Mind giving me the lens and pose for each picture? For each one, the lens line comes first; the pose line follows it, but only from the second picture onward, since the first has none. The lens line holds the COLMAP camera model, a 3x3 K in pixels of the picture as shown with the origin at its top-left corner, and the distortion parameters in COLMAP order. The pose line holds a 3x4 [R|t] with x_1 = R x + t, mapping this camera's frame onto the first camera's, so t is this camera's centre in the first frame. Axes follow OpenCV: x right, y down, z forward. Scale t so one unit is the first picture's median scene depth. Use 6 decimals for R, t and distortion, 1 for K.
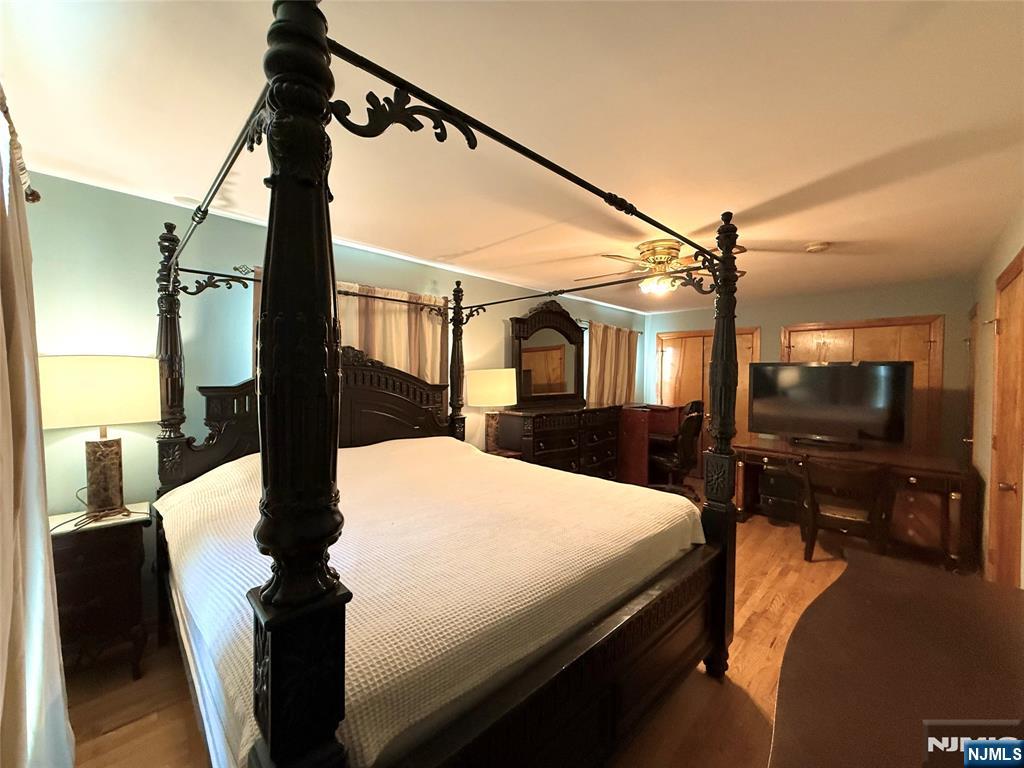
lens RADIAL K [[409.8, 0, 509.7], [0, 409.8, 383.7], [0, 0, 1]] dist [-0.000937, 0.001427]
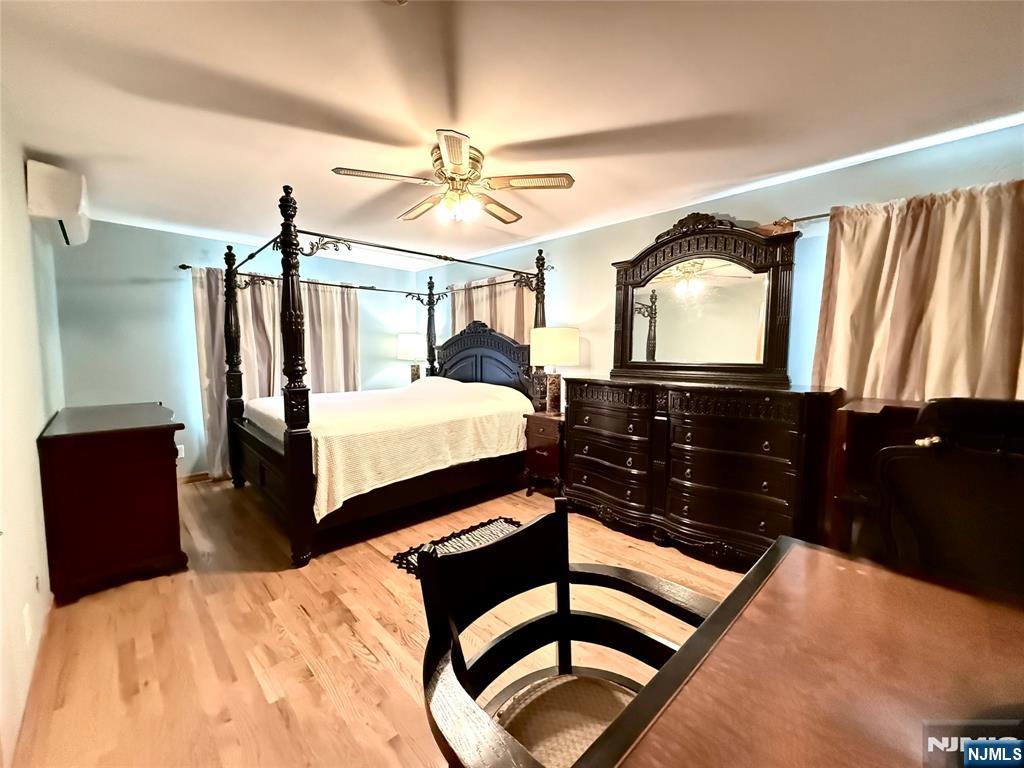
lens RADIAL K [[409.8, 0, 511.5], [0, 409.8, 382.5], [0, 0, 1]] dist [-0.000937, 0.001427]
pose [[-0.011701, 0.067629, -0.997642, 0.923083], [-0.029465, 0.997254, 0.067948, 0.028369], [0.999497, 0.030191, -0.009676, 0.884385]]
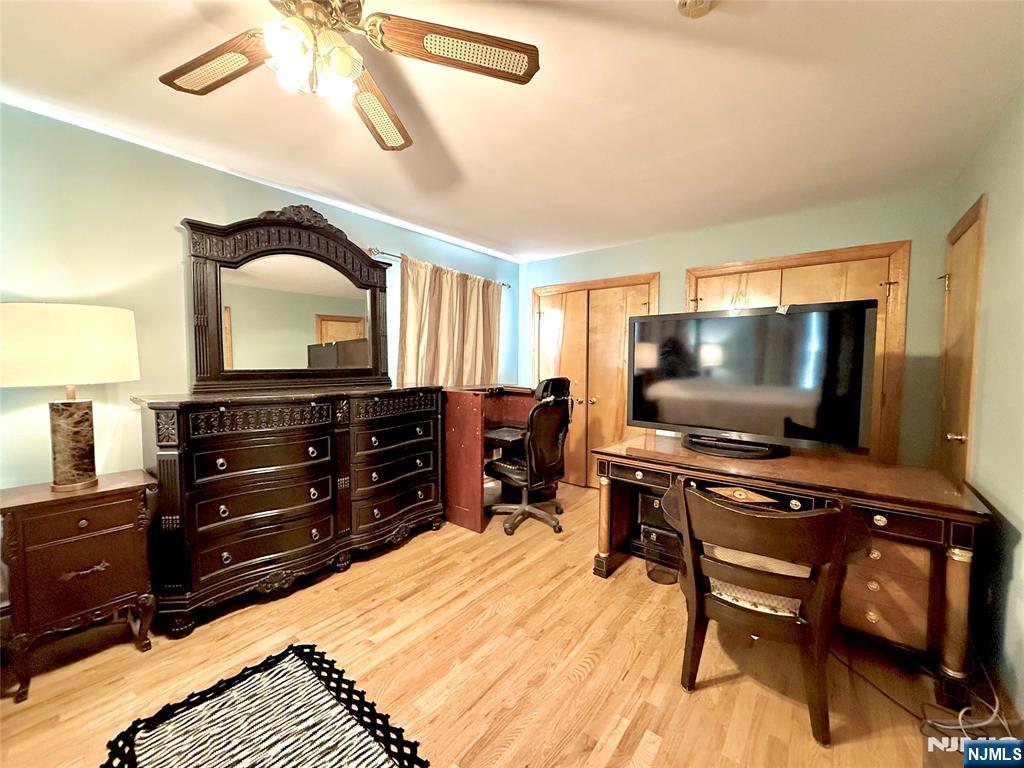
lens RADIAL K [[409.8, 0, 508.0], [0, 409.8, 382.5], [0, 0, 1]] dist [-0.000937, 0.001427]
pose [[0.994292, -0.007461, 0.106436, 0.396975], [0.004273, 0.999536, 0.030150, 0.037194], [-0.106612, -0.029523, 0.993862, 0.464115]]
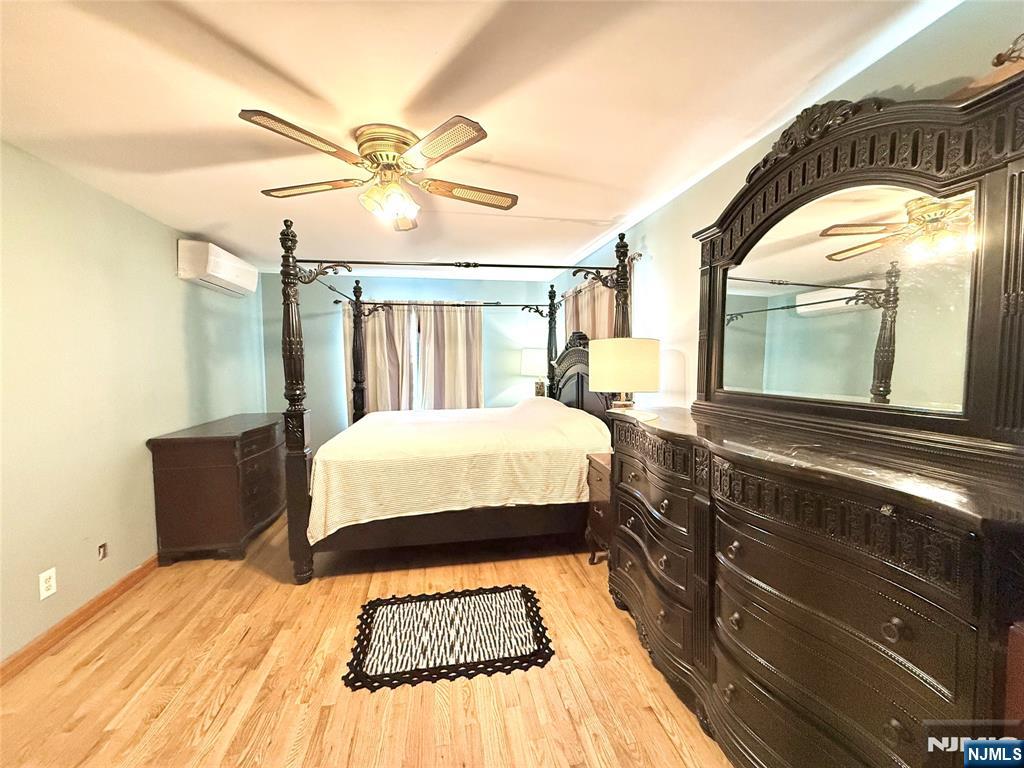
lens RADIAL K [[409.8, 0, 510.0], [0, 409.8, 382.2], [0, 0, 1]] dist [-0.000937, 0.001427]
pose [[-0.571252, 0.038685, -0.819862, 0.630411], [-0.015465, 0.998204, 0.057876, -0.001033], [0.820629, 0.045741, -0.569628, 1.211268]]
